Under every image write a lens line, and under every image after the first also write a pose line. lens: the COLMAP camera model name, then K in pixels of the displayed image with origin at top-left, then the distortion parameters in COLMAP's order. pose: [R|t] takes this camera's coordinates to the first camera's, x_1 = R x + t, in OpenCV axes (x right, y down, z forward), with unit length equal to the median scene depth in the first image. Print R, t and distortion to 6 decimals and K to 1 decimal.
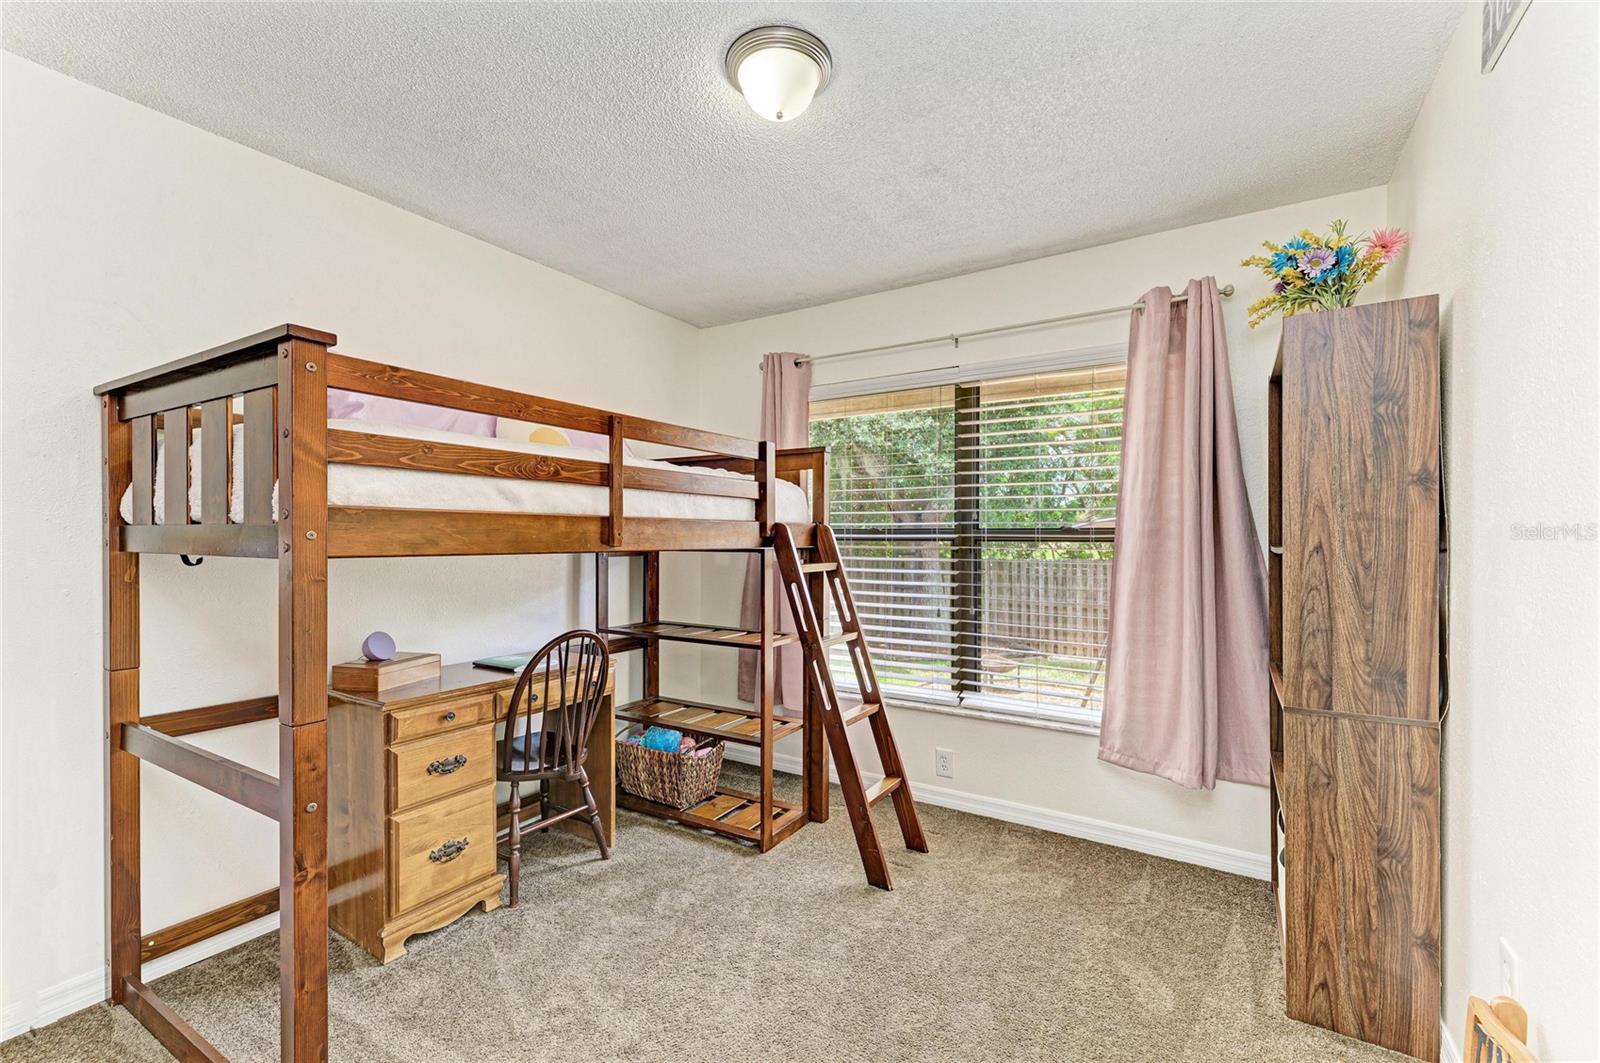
lens RADIAL K [[695.5, 0, 799.5], [0, 695.5, 541.8], [0, 0, 1]] dist [0.005364, 0.000486]
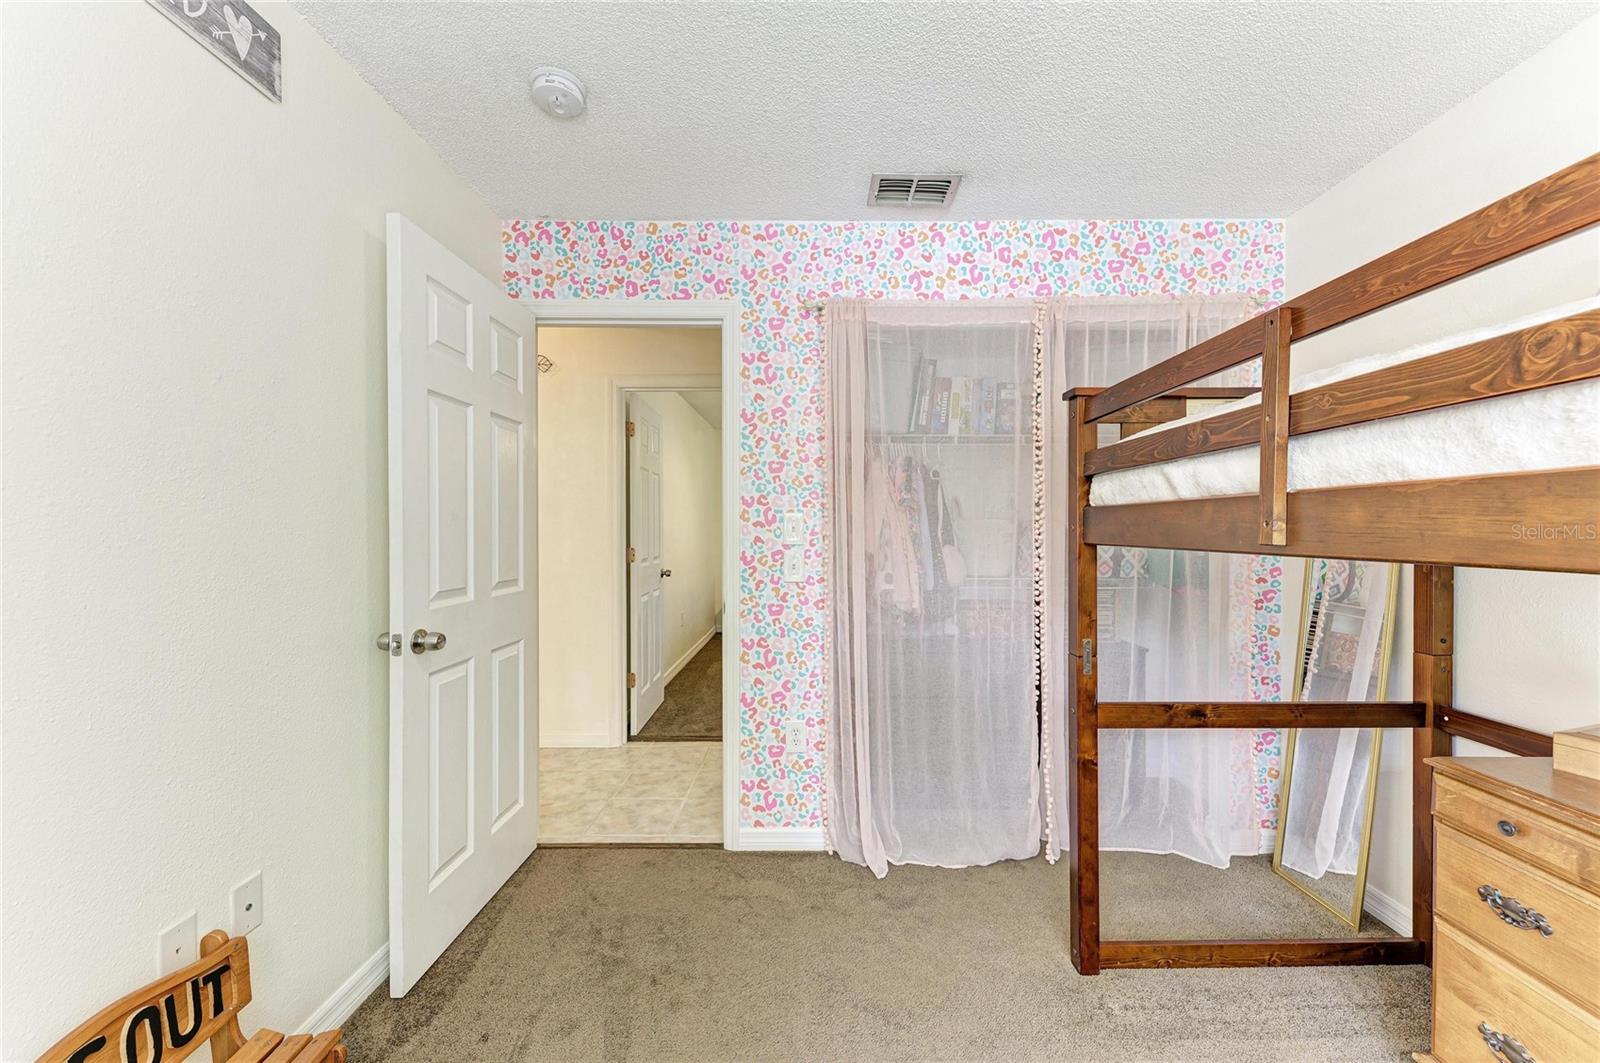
lens RADIAL K [[633.1, 0, 800.1], [0, 633.1, 533.4], [0, 0, 1]] dist [0.015003, -0.004096]
pose [[-0.844430, 0.001507, -0.535664, 0.319446], [-0.003943, 0.999951, 0.009028, -0.006437], [0.535652, 0.009736, -0.844383, 1.184004]]
